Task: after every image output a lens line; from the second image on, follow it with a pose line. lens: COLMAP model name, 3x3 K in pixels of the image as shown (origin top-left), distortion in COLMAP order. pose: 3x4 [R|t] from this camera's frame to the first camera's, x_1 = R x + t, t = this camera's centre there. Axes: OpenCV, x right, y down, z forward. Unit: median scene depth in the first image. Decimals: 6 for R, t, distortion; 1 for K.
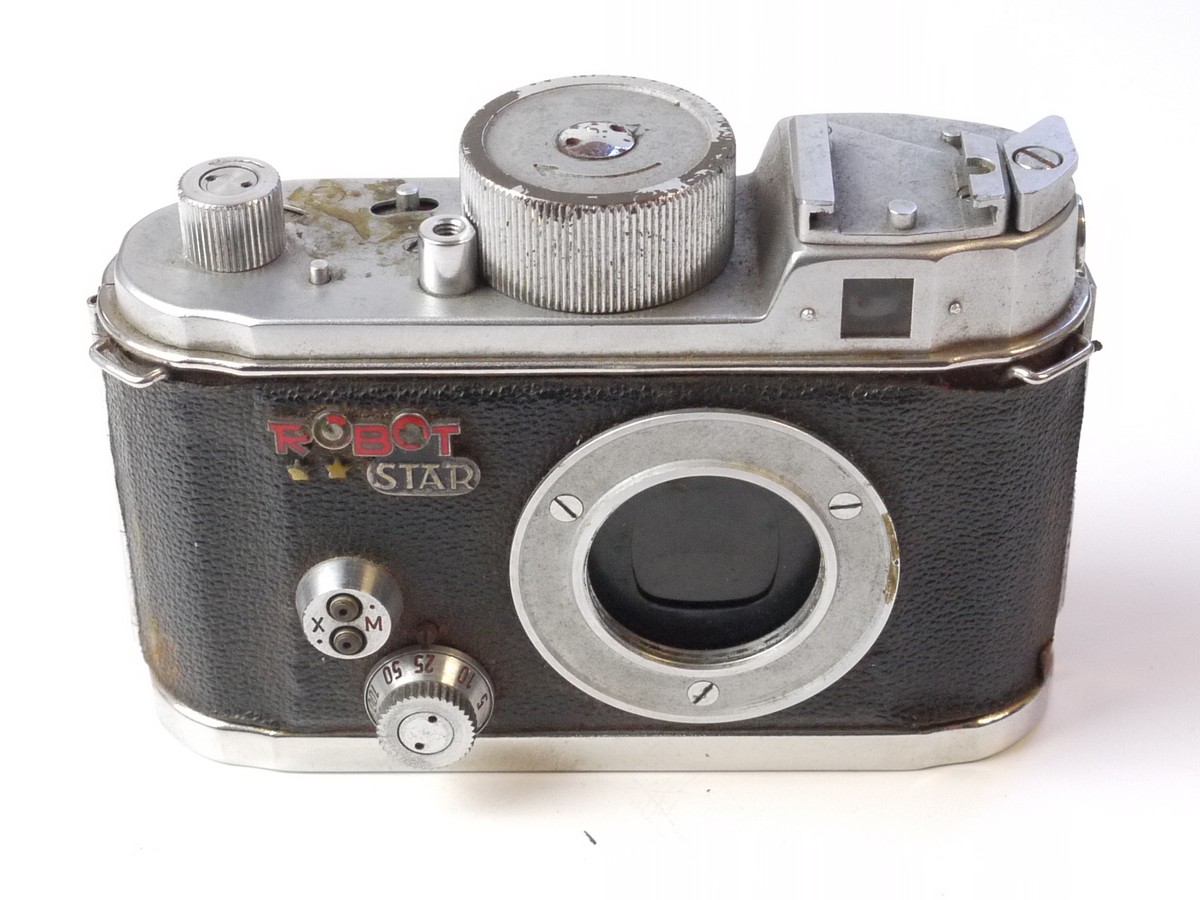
lens RADIAL K [[2867.7, 0, 600.0], [0, 2867.7, 450.0], [0, 0, 1]] dist [-0.113195, -0.069125]
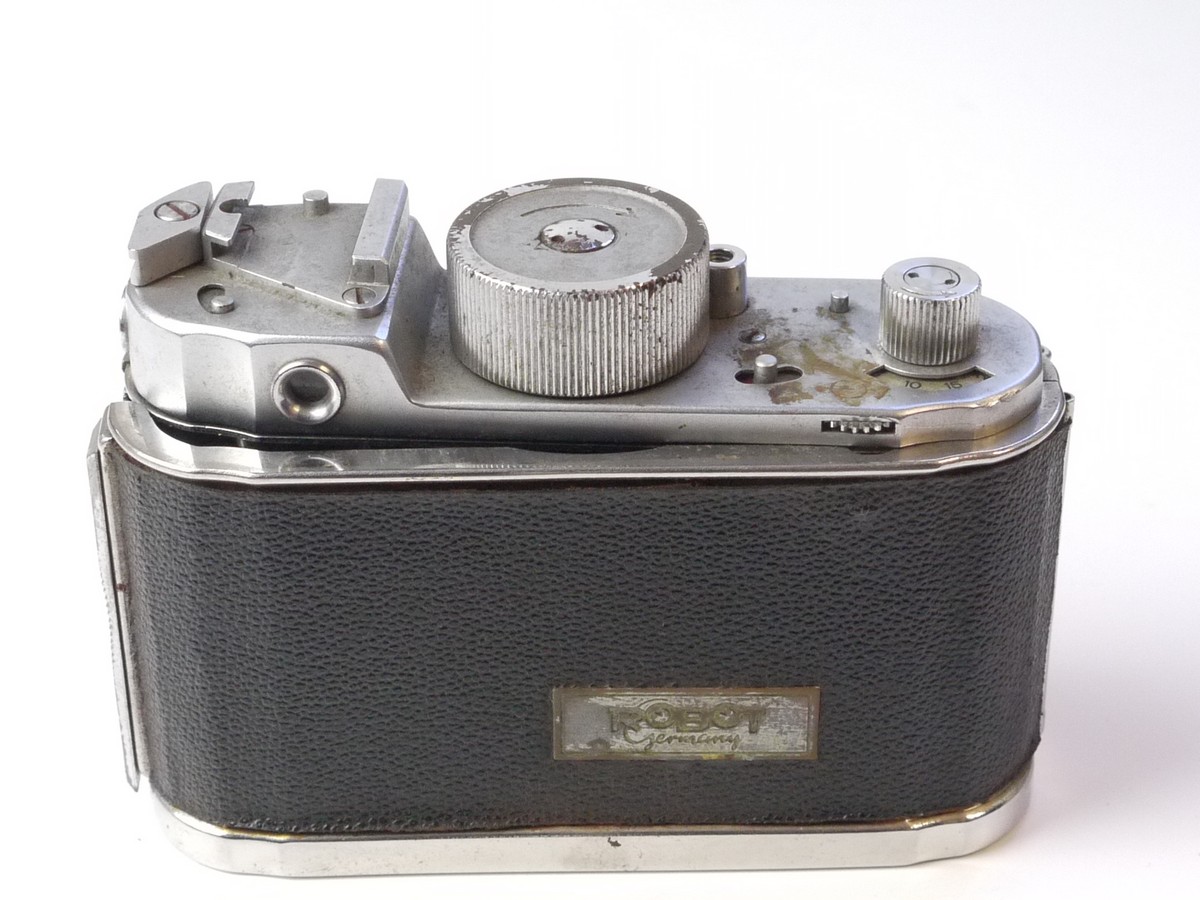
lens RADIAL K [[2867.7, 0, 600.0], [0, 2867.7, 450.0], [0, 0, 1]] dist [-0.113195, -0.069125]
pose [[-0.998826, -0.004967, 0.048192, -0.059945], [0.042230, 0.398269, 0.916296, -1.033582], [-0.023744, 0.917255, -0.397591, 1.480184]]
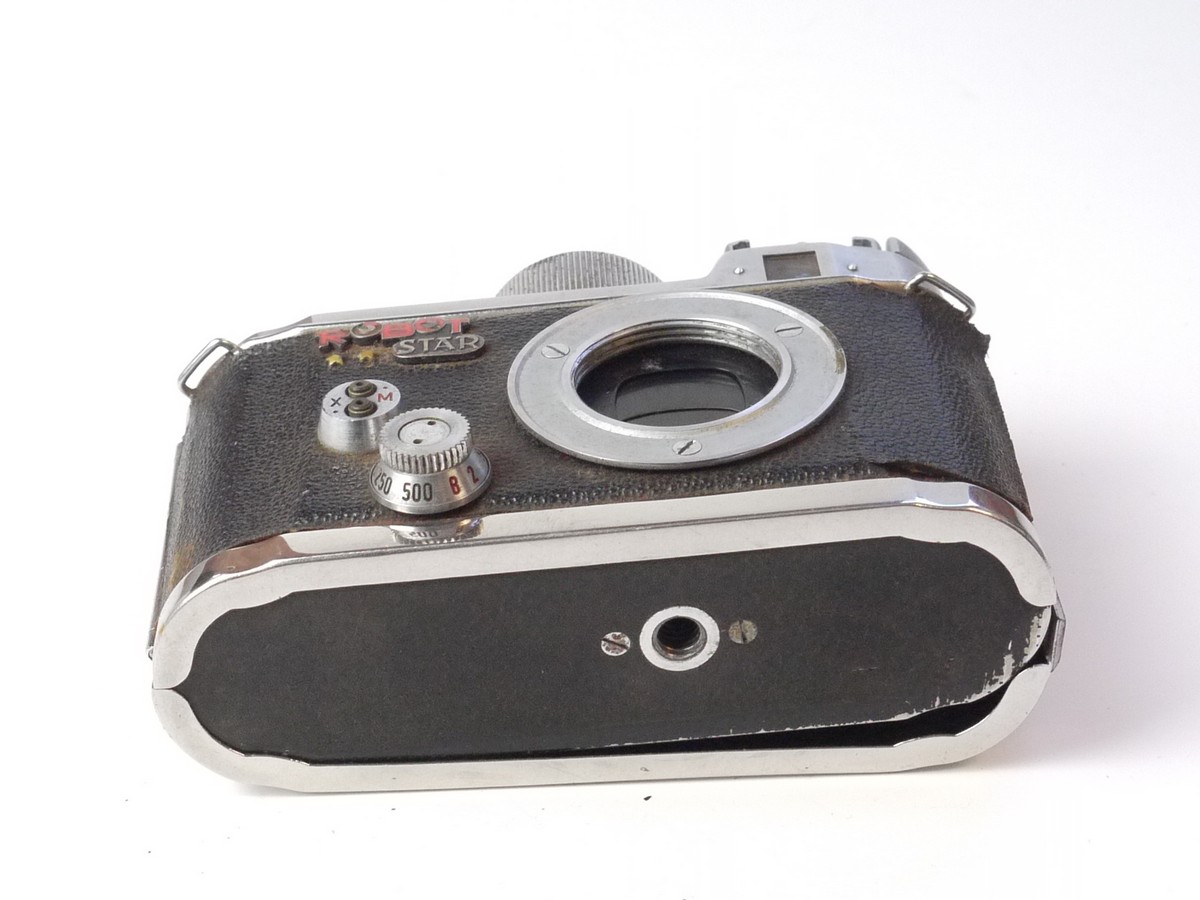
lens RADIAL K [[2867.7, 0, 600.0], [0, 2867.7, 450.0], [0, 0, 1]] dist [-0.113195, -0.069125]
pose [[0.997184, -0.074701, -0.006666, 0.011529], [-0.010414, -0.049904, -0.998700, 1.215019], [0.074271, 0.995957, -0.050541, 1.111106]]
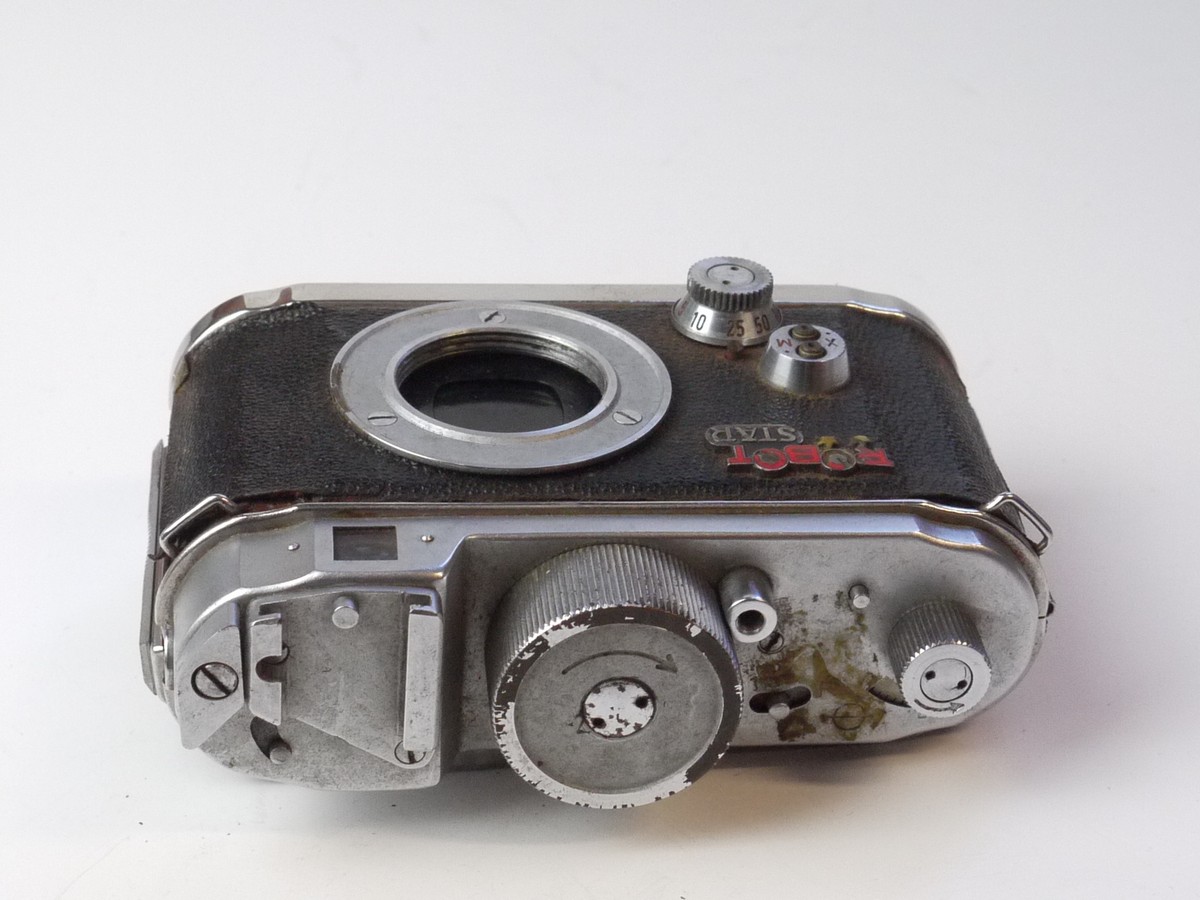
lens RADIAL K [[2867.7, 0, 600.0], [0, 2867.7, 450.0], [0, 0, 1]] dist [-0.113195, -0.069125]
pose [[-0.995393, 0.005220, -0.095734, 0.108596], [-0.044390, -0.910137, 0.411922, -0.463400], [-0.084981, 0.414274, 0.906176, -0.025263]]
